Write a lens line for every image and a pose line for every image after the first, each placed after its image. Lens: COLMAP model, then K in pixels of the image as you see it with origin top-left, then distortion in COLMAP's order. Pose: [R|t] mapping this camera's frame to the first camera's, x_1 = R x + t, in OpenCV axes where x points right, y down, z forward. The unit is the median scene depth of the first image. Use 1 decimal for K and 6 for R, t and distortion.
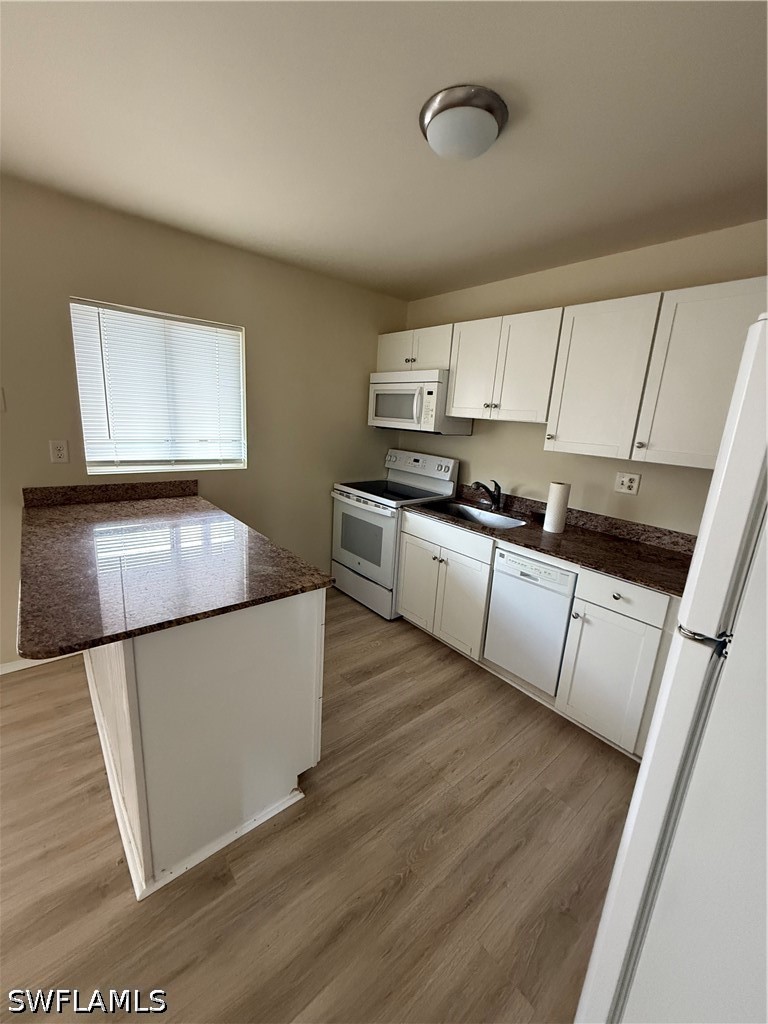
lens RADIAL K [[404.5, 0, 381.0], [0, 404.5, 507.2], [0, 0, 1]] dist [-0.000612, -0.000164]
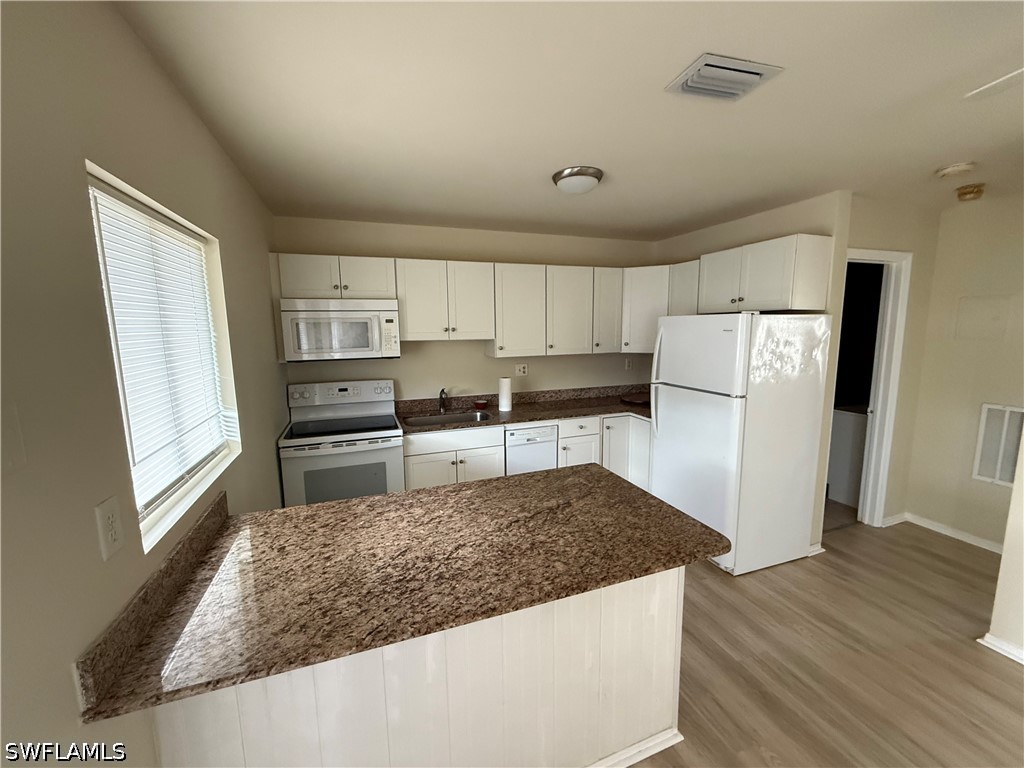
lens RADIAL K [[404.5, 0, 507.9], [0, 404.5, 382.7], [0, 0, 1]] dist [-0.000612, -0.000164]
pose [[0.355994, -0.197537, 0.913372, -0.770731], [0.248070, 0.962312, 0.111434, -0.172310], [-0.900961, 0.186910, 0.391580, 0.349316]]
